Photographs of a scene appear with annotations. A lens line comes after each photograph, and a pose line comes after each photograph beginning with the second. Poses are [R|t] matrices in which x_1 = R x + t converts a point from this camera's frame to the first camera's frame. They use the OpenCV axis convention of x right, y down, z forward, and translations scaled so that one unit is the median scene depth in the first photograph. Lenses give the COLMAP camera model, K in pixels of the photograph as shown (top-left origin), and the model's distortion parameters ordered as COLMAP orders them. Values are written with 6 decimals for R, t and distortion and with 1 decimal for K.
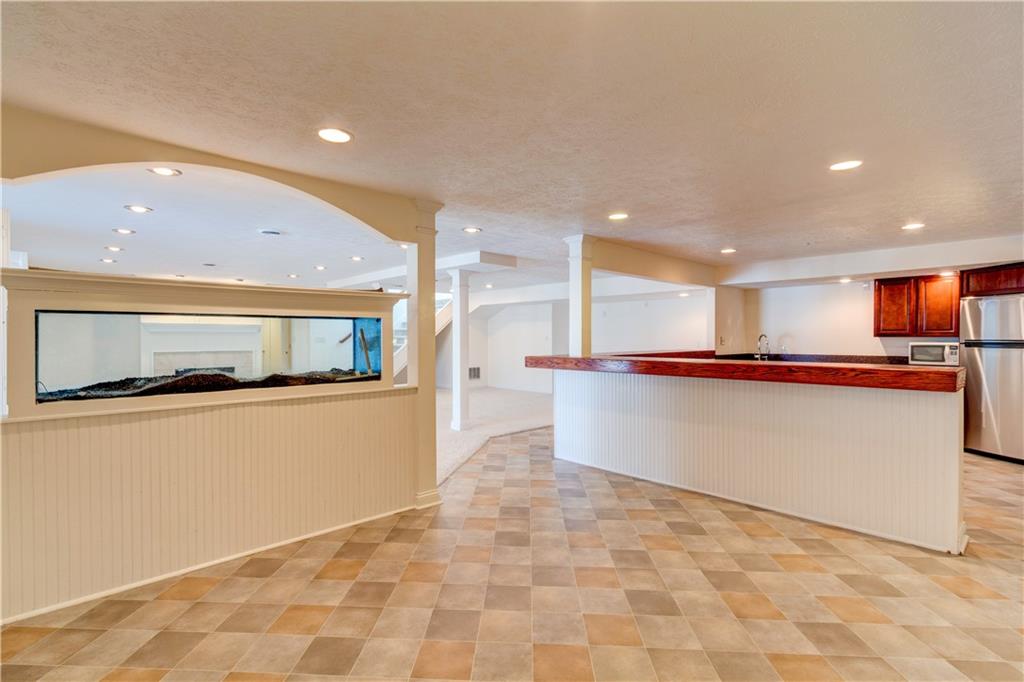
lens RADIAL K [[490.7, 0, 474.1], [0, 490.7, 339.4], [0, 0, 1]] dist [-0.001489, -0.000424]
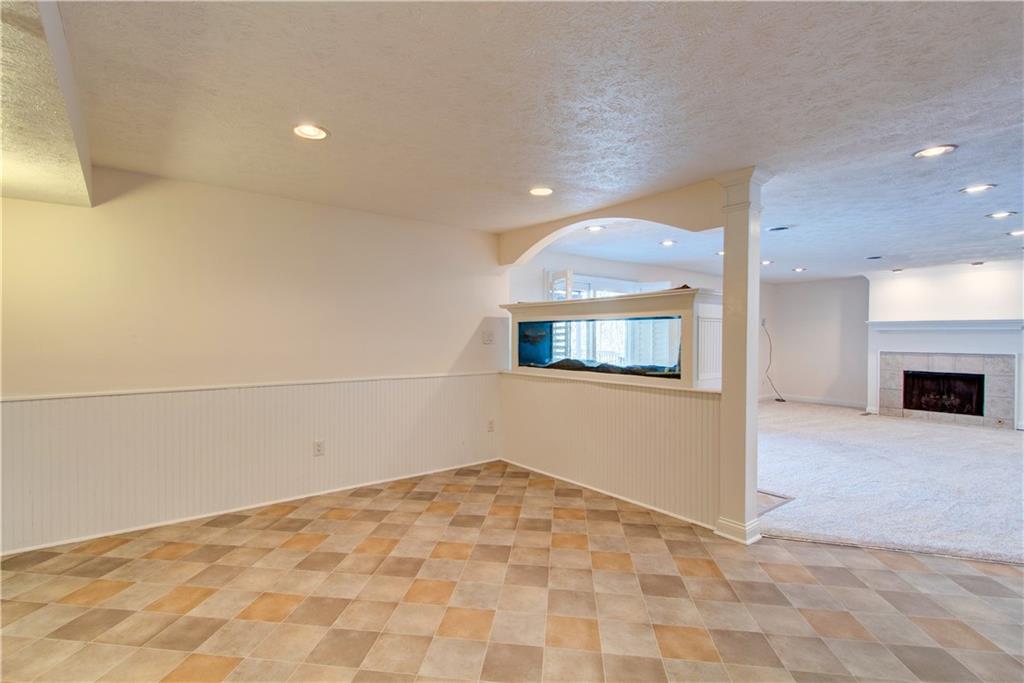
lens RADIAL K [[481.3, 0, 512.0], [0, 481.3, 341.5], [0, 0, 1]] dist [0.004551, 0.000439]
pose [[-0.052217, 0.012674, -0.998555, 0.797646], [-0.007107, 0.999889, 0.013063, -0.002868], [0.998610, 0.007778, -0.052121, 0.719888]]
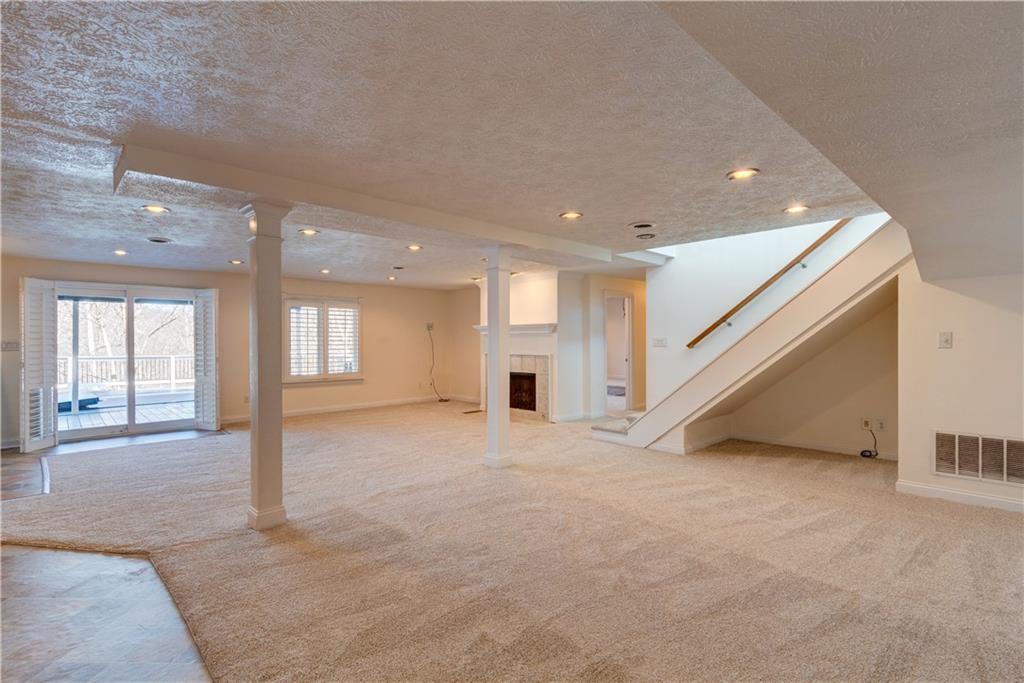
lens RADIAL K [[469.1, 0, 512.0], [0, 469.1, 341.5], [0, 0, 1]] dist [-0.011483, -0.000102]
pose [[0.049318, 0.001416, -0.998782, 0.837243], [0.000235, 0.999999, 0.001430, -0.003078], [0.998783, -0.000305, 0.049318, 2.285501]]
